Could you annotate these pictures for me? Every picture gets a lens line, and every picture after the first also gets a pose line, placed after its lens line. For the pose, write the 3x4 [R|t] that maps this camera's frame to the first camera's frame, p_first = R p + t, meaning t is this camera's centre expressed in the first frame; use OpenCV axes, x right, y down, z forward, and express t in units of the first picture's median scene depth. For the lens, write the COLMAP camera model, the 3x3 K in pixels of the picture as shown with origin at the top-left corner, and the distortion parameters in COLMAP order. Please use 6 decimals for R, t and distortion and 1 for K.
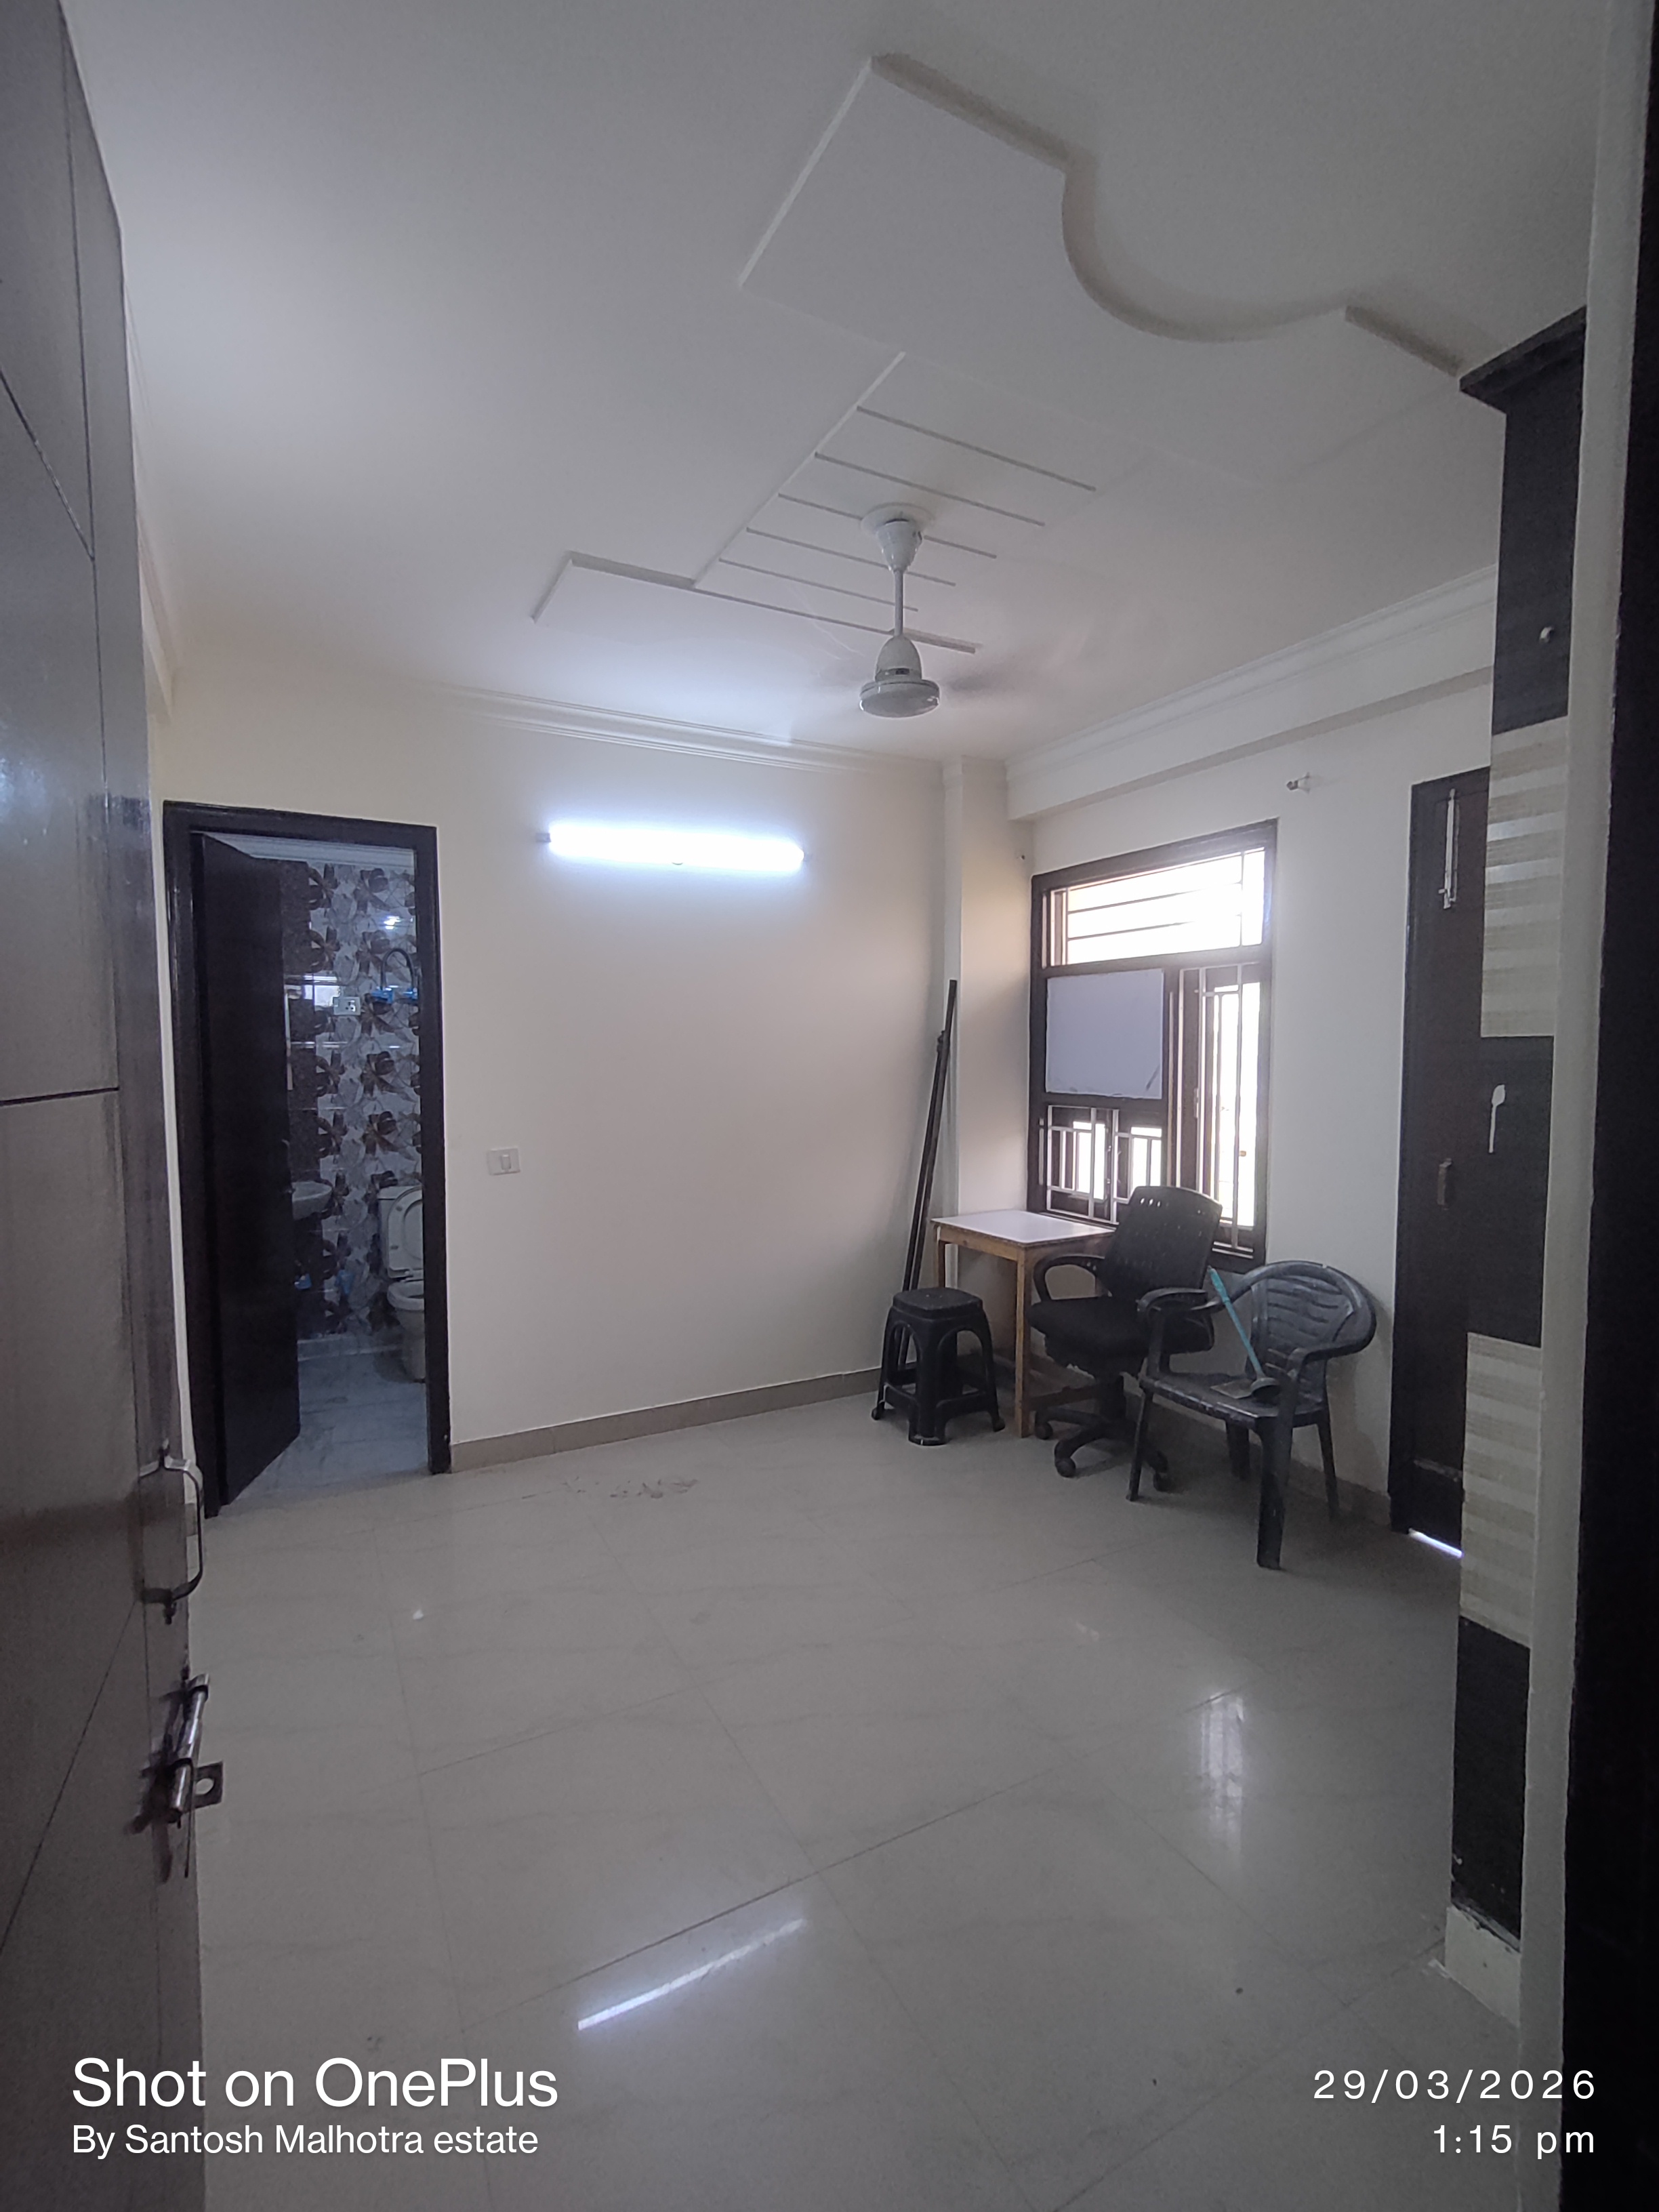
lens RADIAL K [[993.2, 0, 829.0], [0, 993.2, 1118.6], [0, 0, 1]] dist [0.009348, 0.000012]
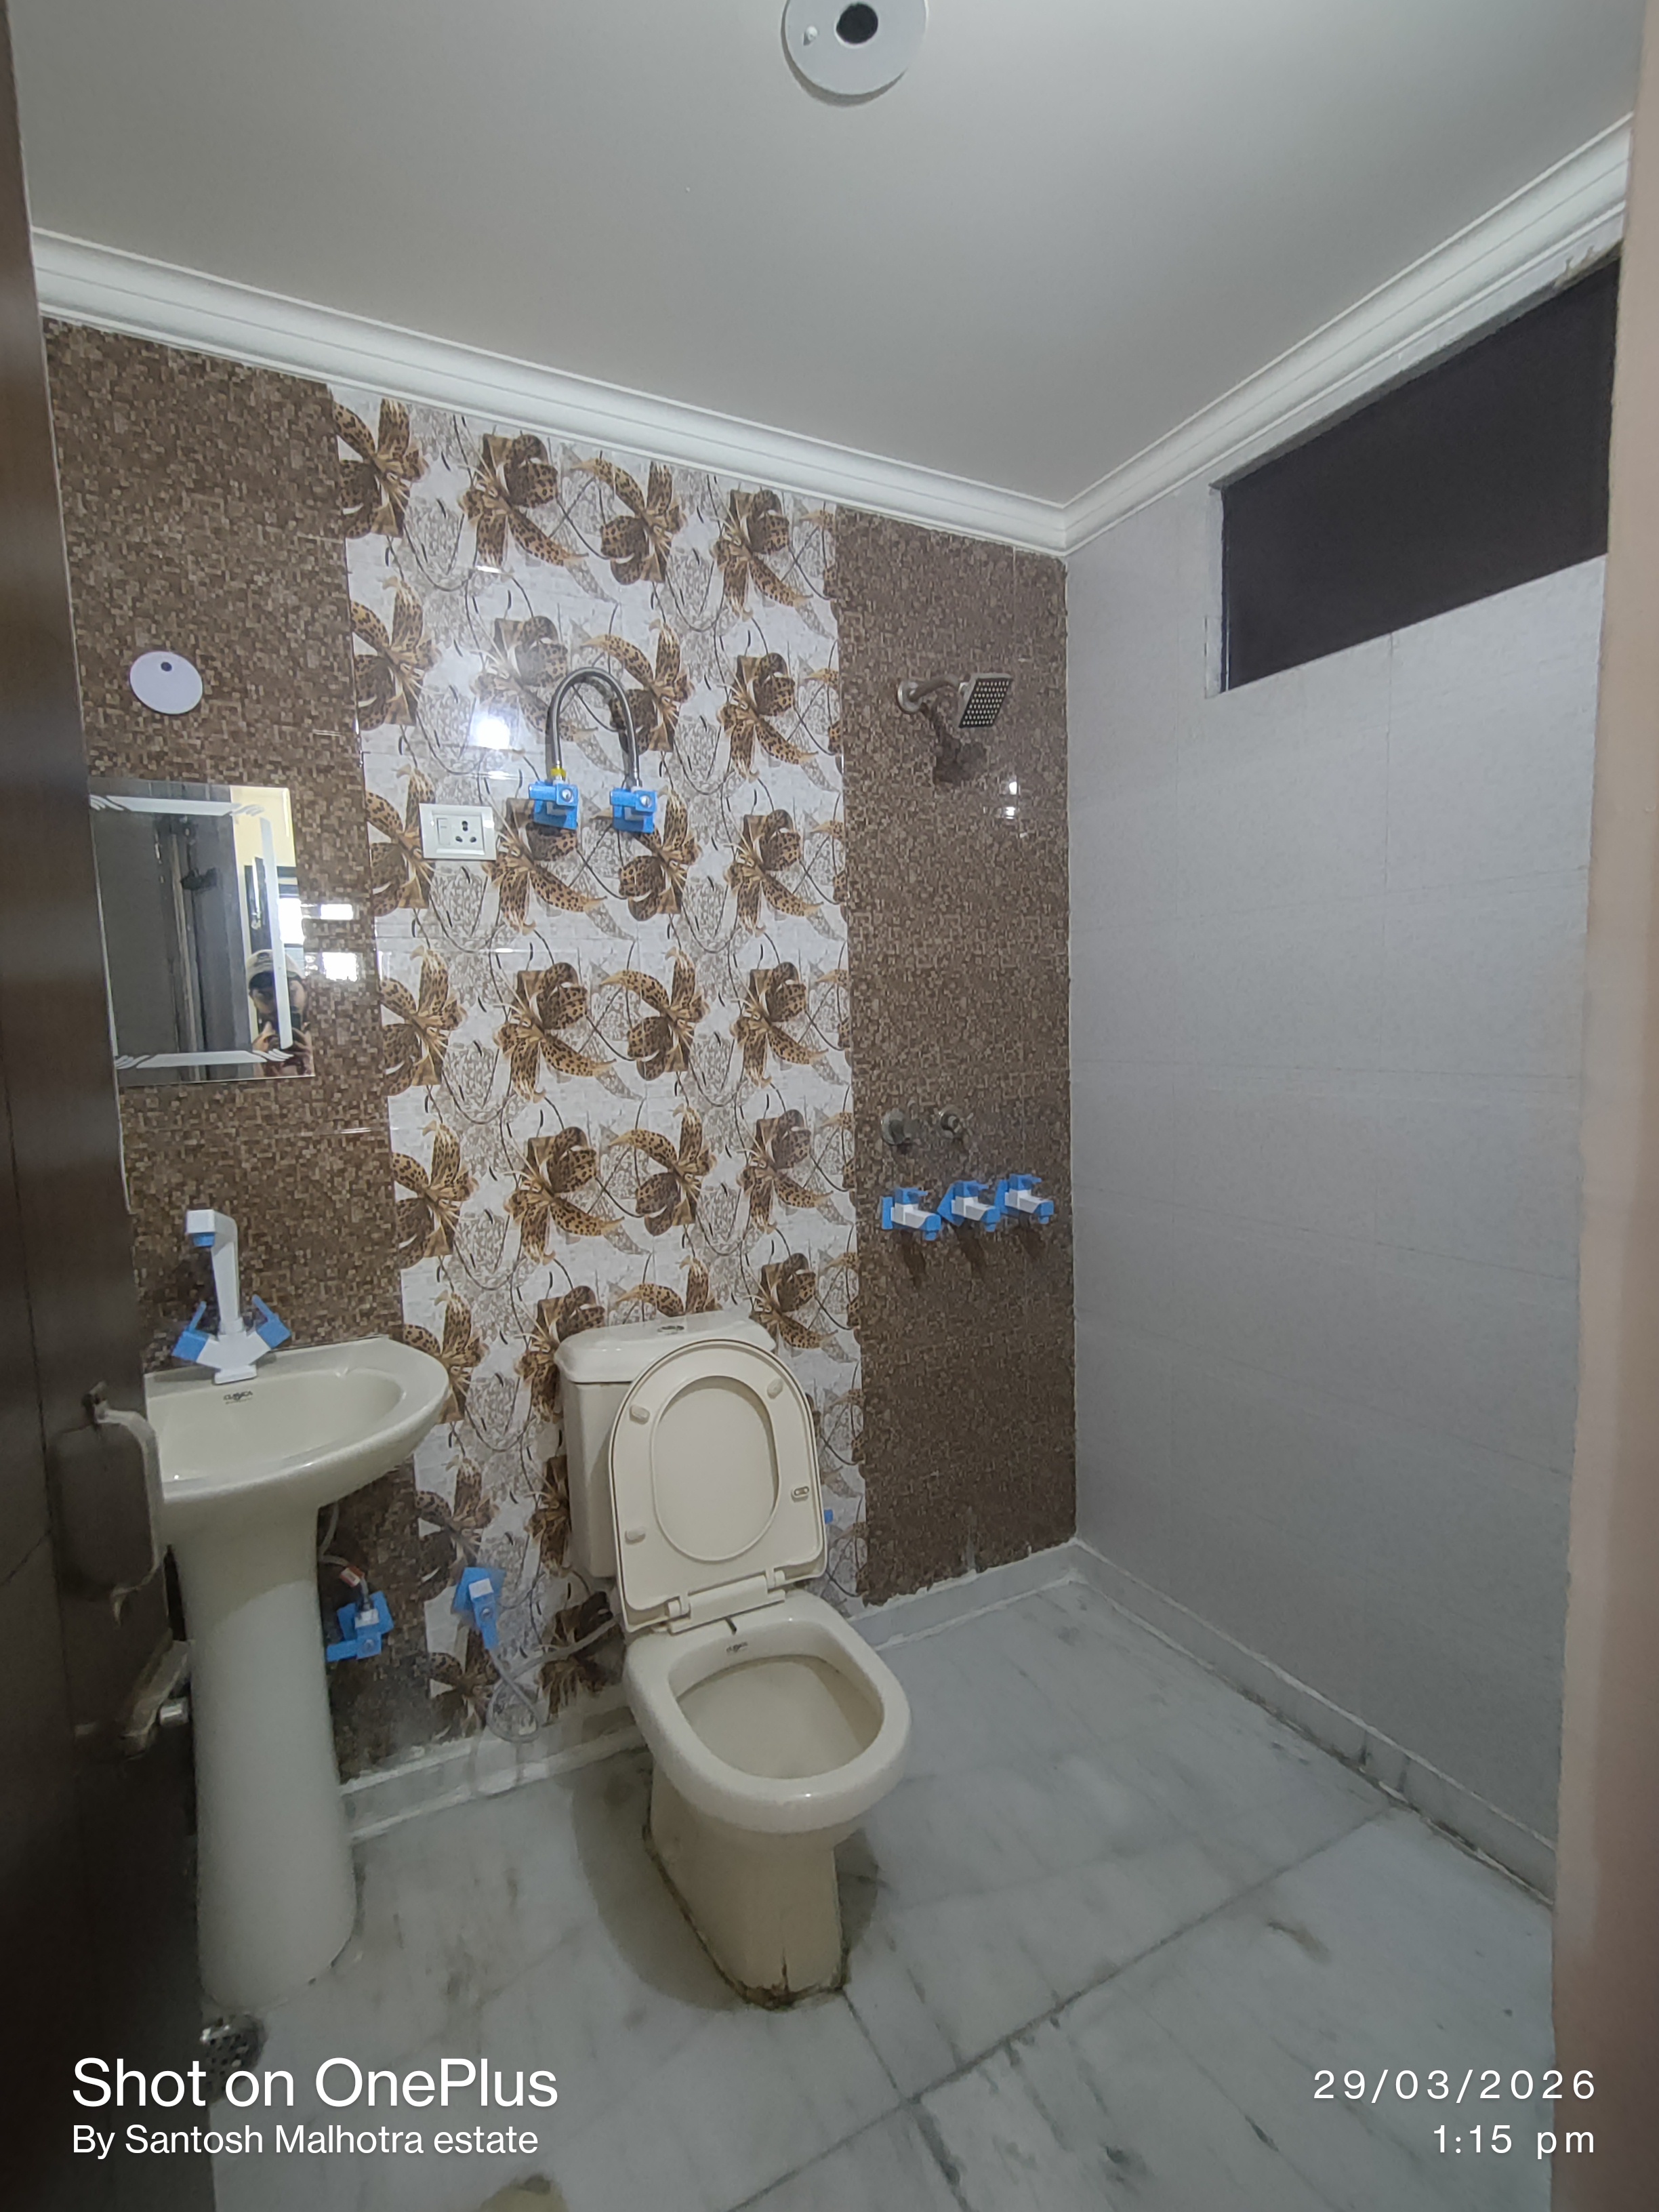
lens RADIAL K [[993.2, 0, 826.2], [0, 993.2, 1105.5], [0, 0, 1]] dist [0.009348, 0.000012]
pose [[0.999493, -0.023518, -0.021457, -0.346597], [0.024232, 0.999140, 0.033632, -0.025646], [0.020648, -0.034135, 0.999204, 0.643506]]
